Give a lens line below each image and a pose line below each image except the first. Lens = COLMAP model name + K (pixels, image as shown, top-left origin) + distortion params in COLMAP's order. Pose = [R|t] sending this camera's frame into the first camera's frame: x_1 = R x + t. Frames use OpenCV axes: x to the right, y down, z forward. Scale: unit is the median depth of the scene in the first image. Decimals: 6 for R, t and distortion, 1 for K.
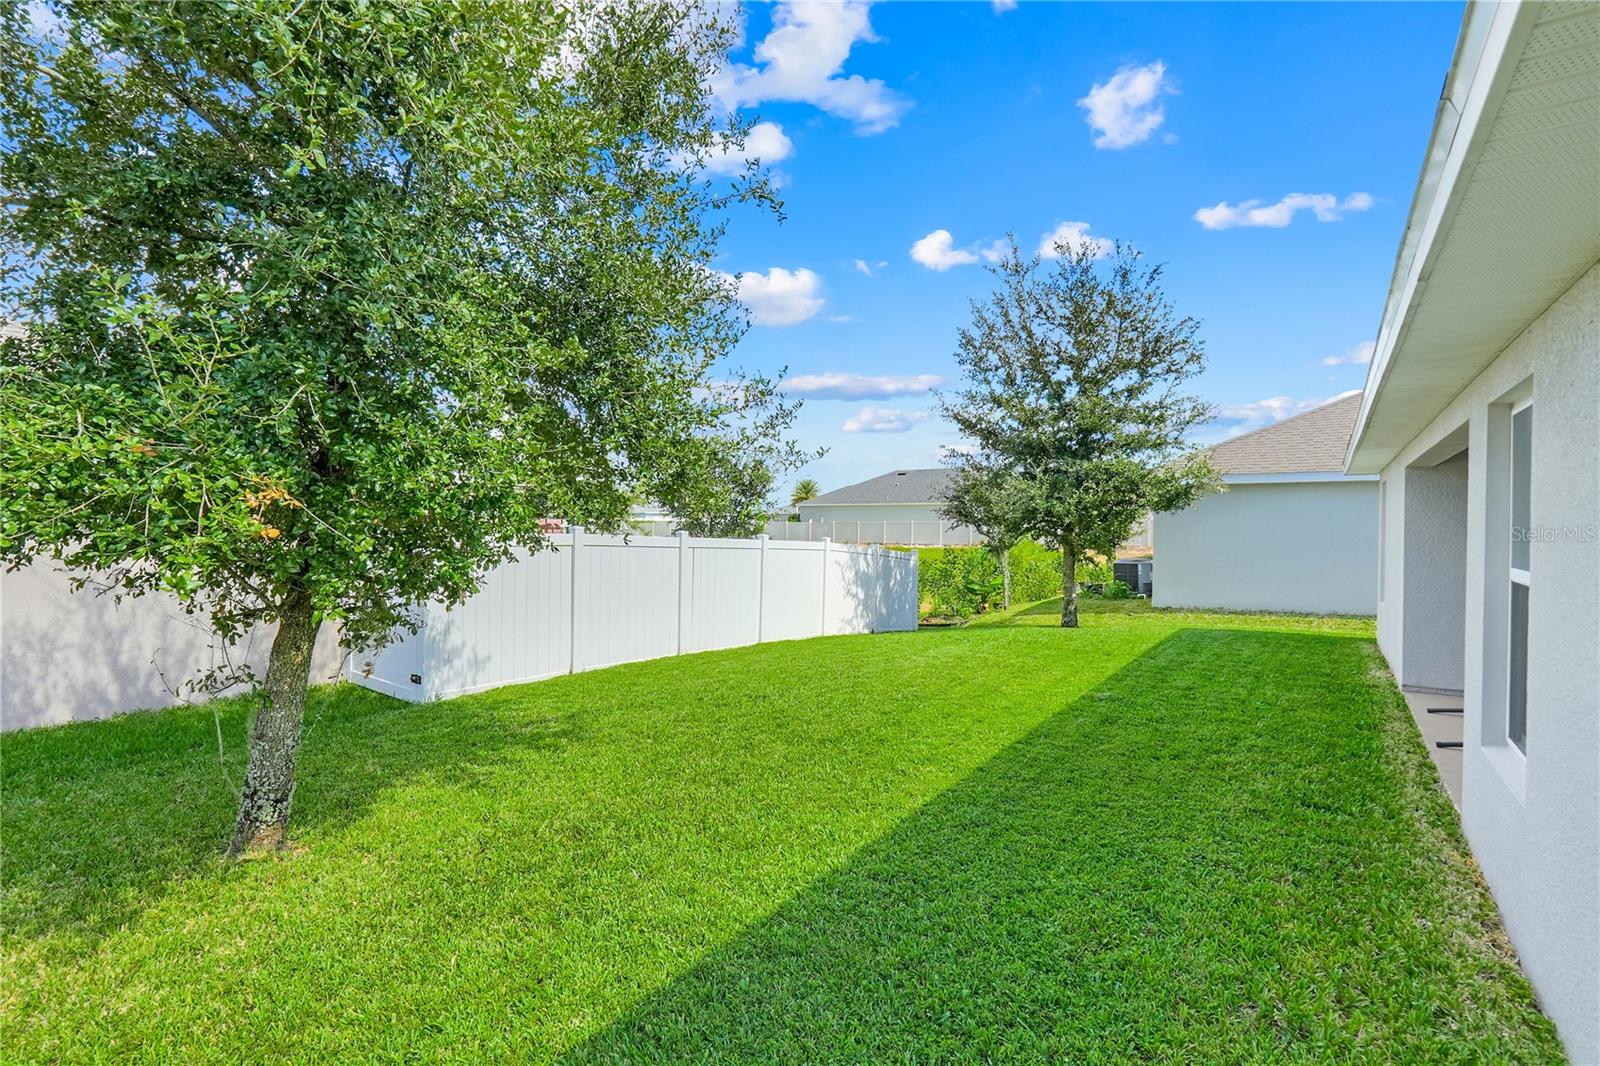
lens RADIAL K [[692.2, 0, 797.9], [0, 692.2, 528.2], [0, 0, 1]] dist [-0.000759, 0.000265]
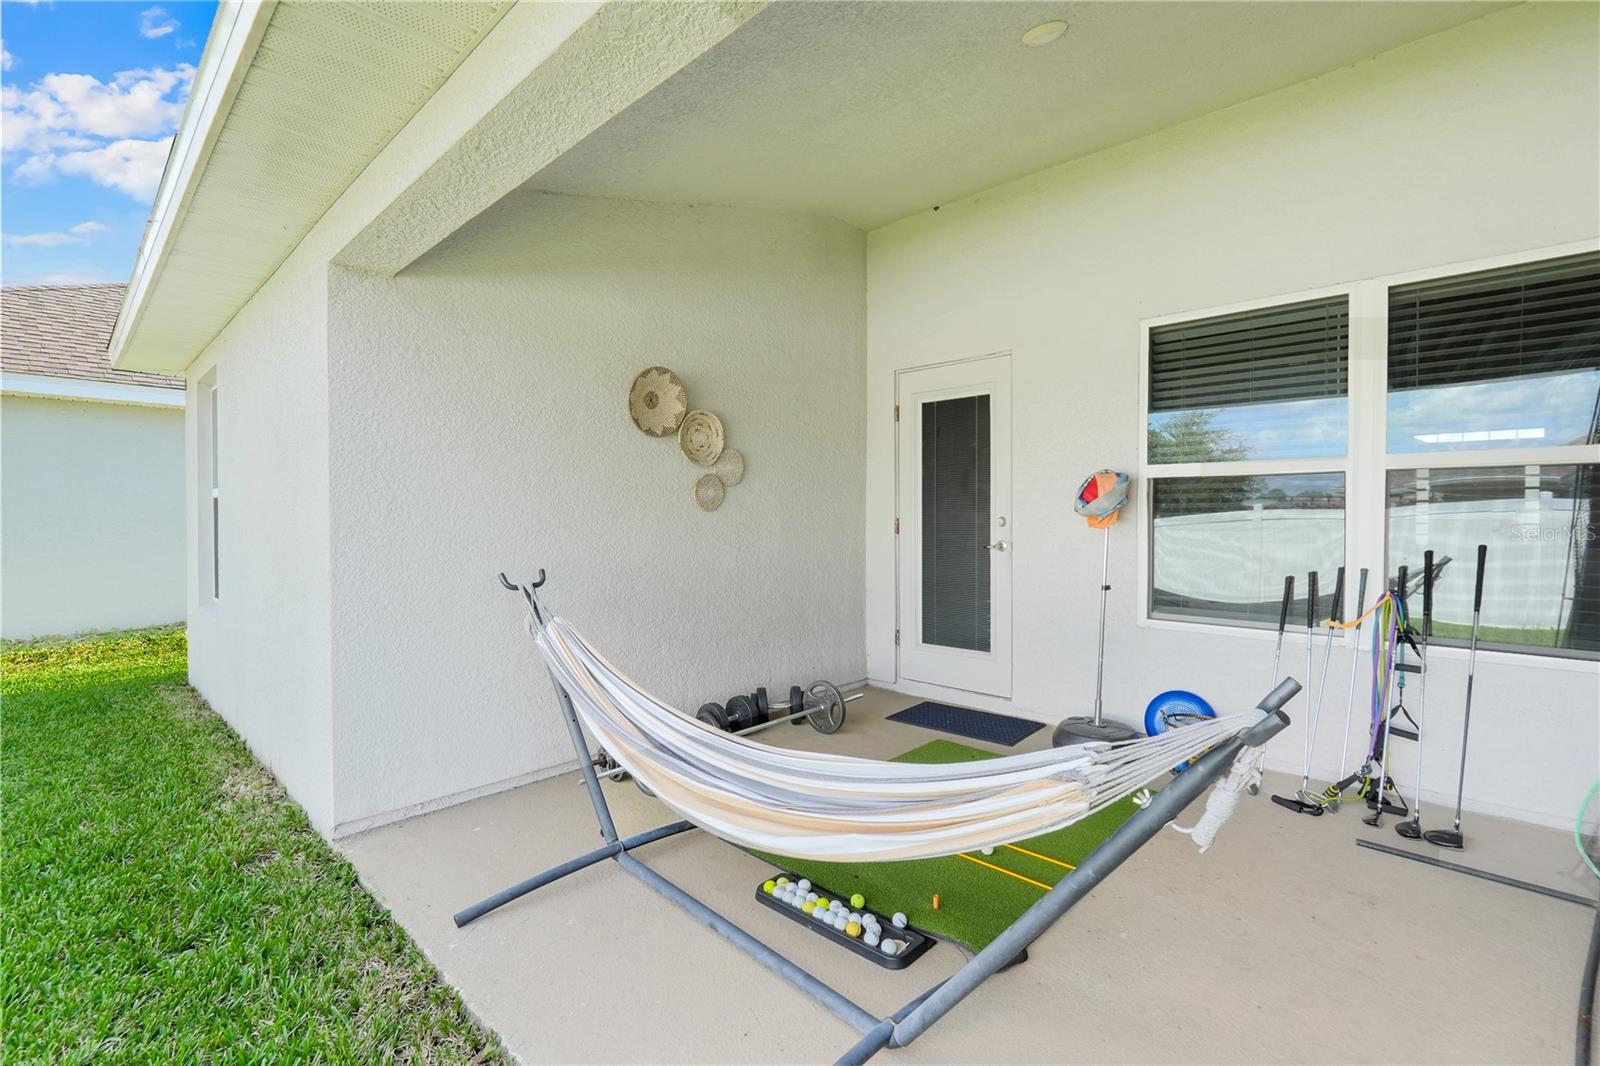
lens RADIAL K [[692.2, 0, 797.9], [0, 692.2, 528.2], [0, 0, 1]] dist [-0.000759, 0.000265]
pose [[0.097517, -0.023874, 0.994947, 0.400932], [0.001957, 0.999715, 0.023797, 0.039245], [-0.995232, -0.000373, 0.097536, 0.545092]]
